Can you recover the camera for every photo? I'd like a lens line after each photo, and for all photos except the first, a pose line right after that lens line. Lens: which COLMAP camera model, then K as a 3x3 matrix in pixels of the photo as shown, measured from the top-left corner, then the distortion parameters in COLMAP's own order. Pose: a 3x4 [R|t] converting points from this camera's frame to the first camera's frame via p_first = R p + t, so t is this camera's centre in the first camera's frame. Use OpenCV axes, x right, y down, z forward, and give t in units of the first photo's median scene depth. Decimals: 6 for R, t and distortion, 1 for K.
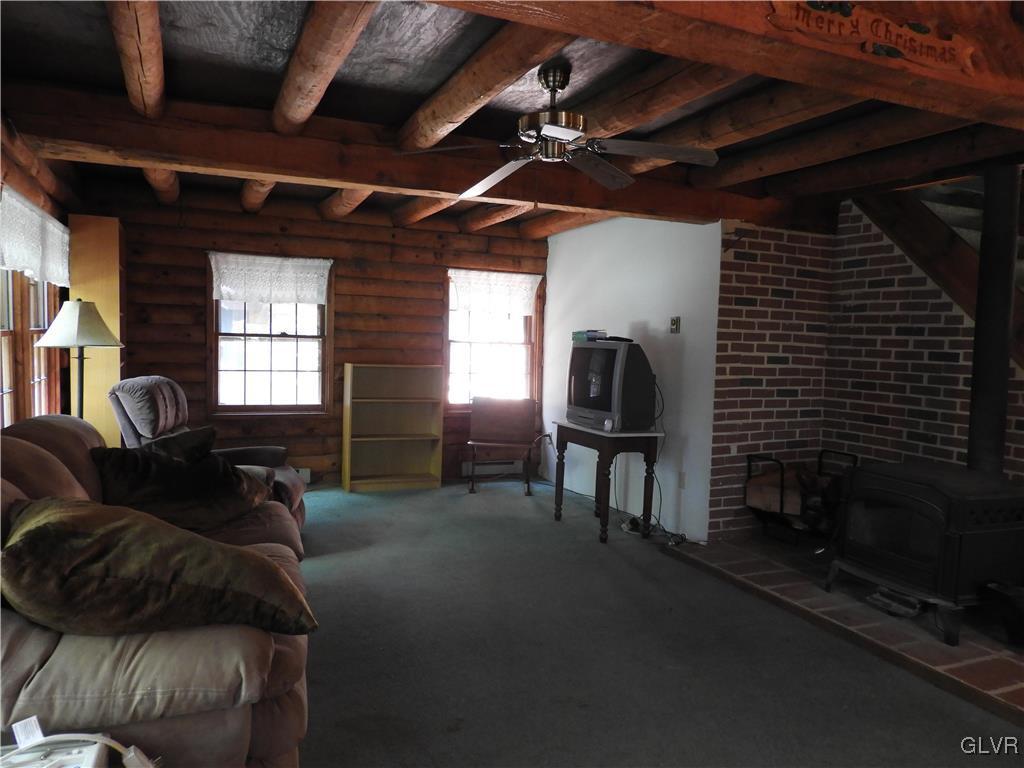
lens RADIAL K [[725.7, 0, 515.1], [0, 725.7, 386.1], [0, 0, 1]] dist [0.010016, -0.007538]
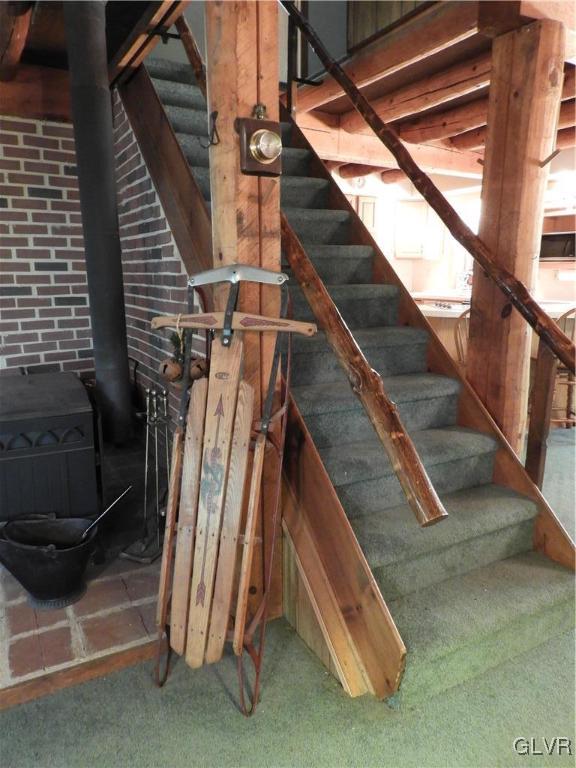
lens RADIAL K [[544.3, 0, 288.0], [0, 544.3, 384.0], [0, 0, 1]] dist [0.010016, -0.007538]
pose [[0.995044, -0.054454, 0.083200, 0.613585], [0.042046, 0.988654, 0.144205, 0.026956], [-0.090109, -0.139992, 0.986044, 0.250916]]
